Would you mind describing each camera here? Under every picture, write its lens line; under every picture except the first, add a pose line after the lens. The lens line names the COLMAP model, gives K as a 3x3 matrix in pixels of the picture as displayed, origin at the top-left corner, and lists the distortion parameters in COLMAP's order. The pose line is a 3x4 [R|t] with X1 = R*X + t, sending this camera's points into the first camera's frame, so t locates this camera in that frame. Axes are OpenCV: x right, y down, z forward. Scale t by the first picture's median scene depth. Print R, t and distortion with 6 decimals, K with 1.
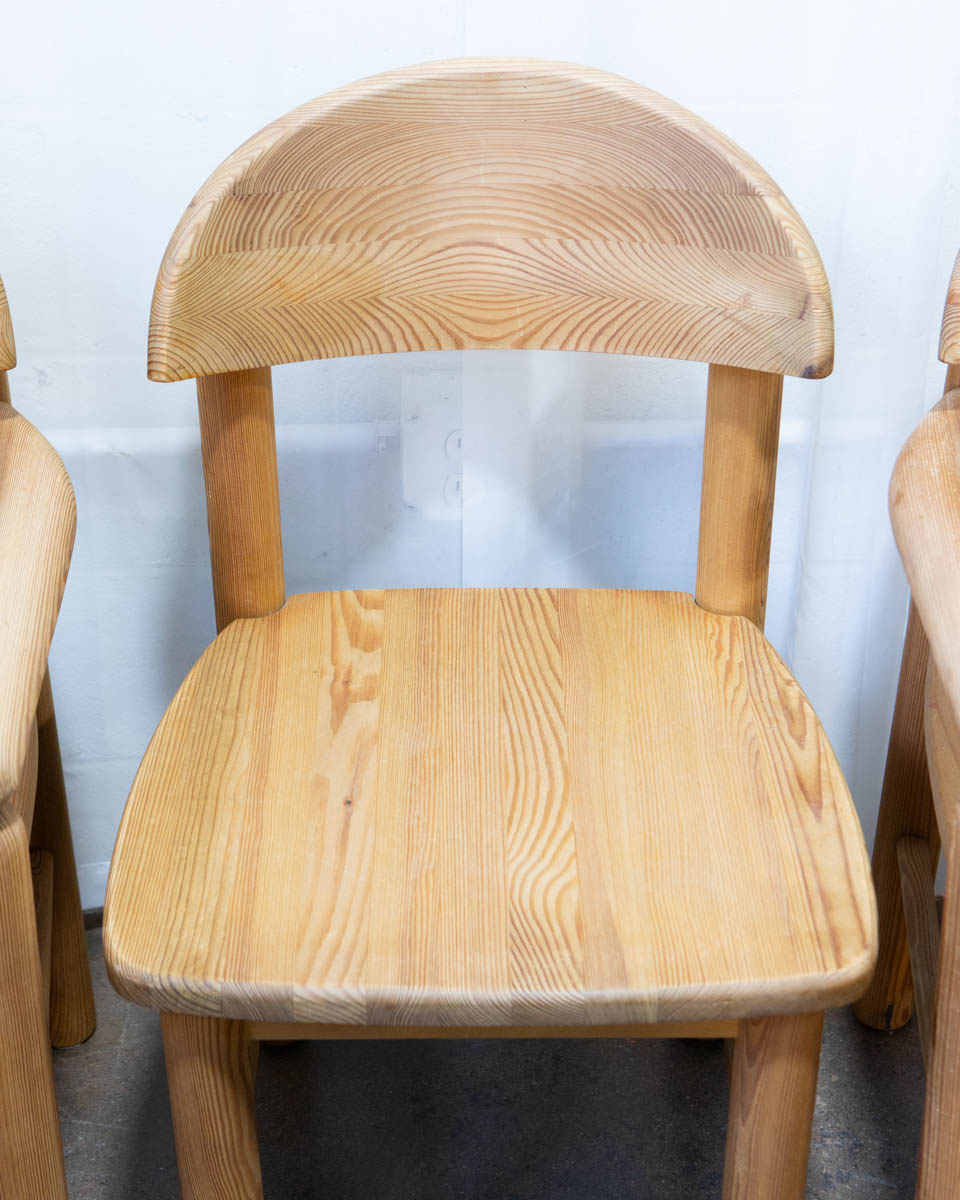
lens RADIAL K [[2239.1, 0, 480.0], [0, 2239.1, 600.0], [0, 0, 1]] dist [0.050130, 0.172952]
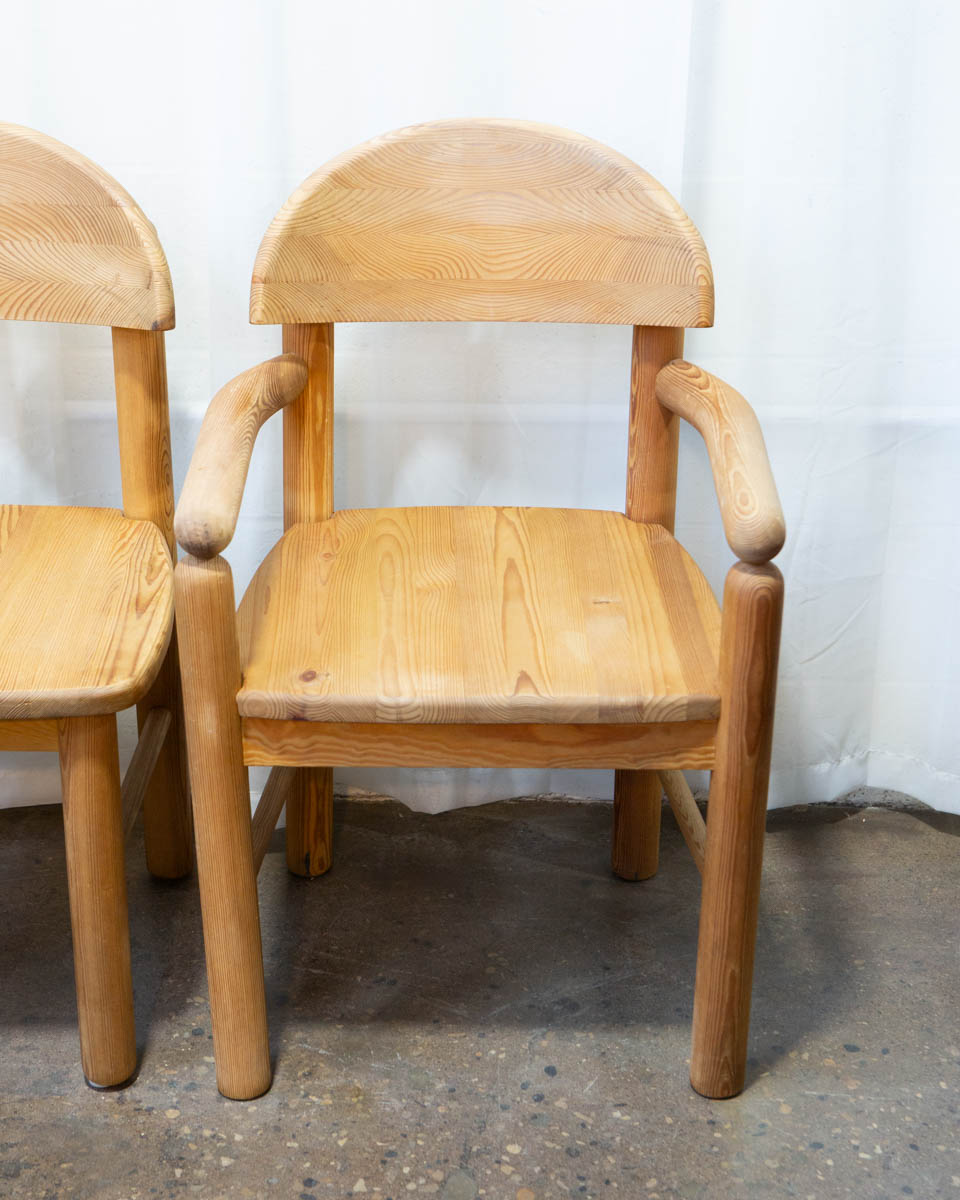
lens RADIAL K [[2302.8, 0, 480.0], [0, 2302.8, 600.0], [0, 0, 1]] dist [0.070439, 0.015585]
pose [[0.999640, 0.018170, -0.019735, 0.388528], [-0.020968, 0.988102, -0.152361, 0.299144], [0.016732, 0.152720, 0.988128, -0.459993]]
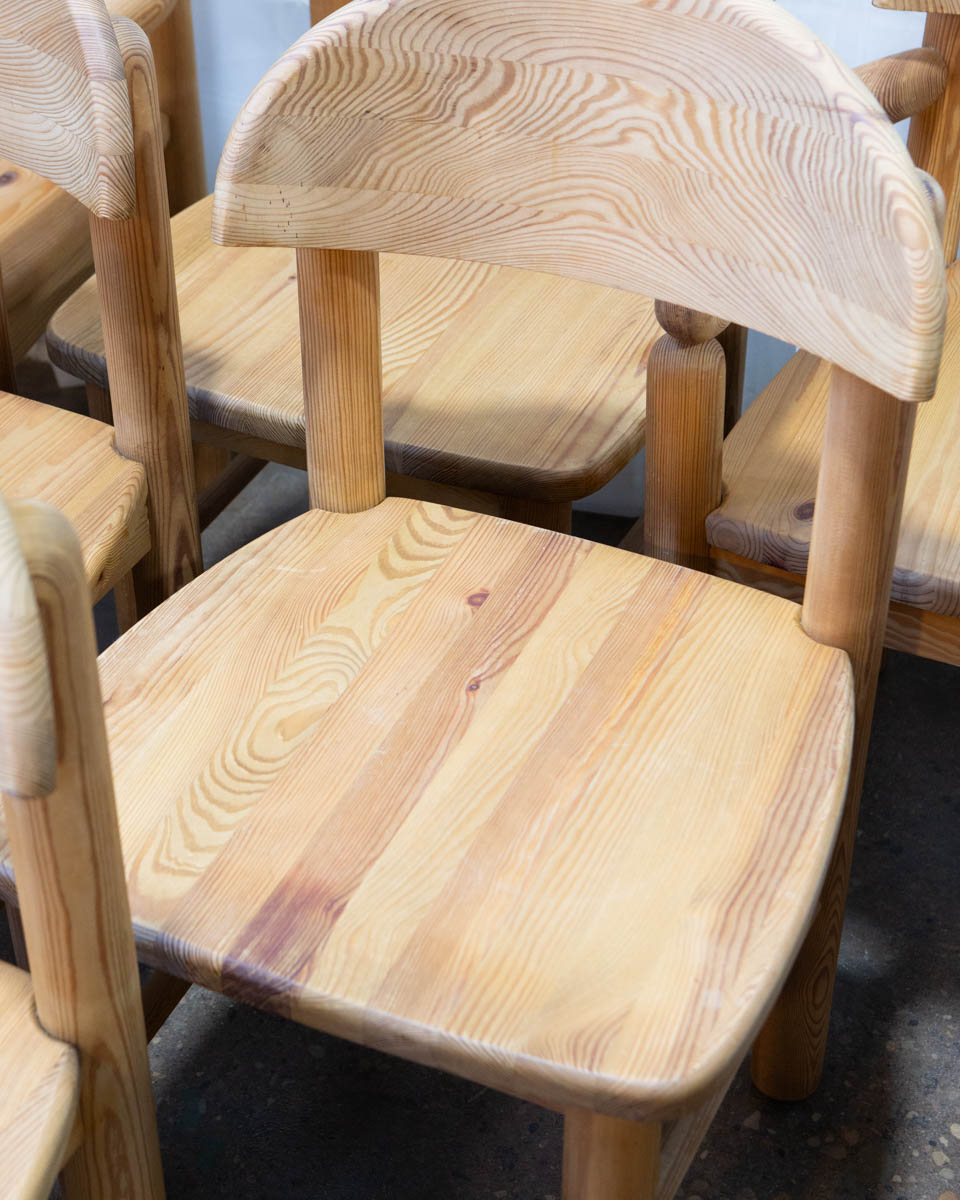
lens RADIAL K [[2239.1, 0, 480.0], [0, 2239.1, 600.0], [0, 0, 1]] dist [0.050130, 0.172952]
pose [[0.899981, 0.264880, -0.346227, 0.490444], [-0.239552, 0.964065, 0.114864, 0.093138], [0.364211, -0.020436, 0.931092, -0.098713]]
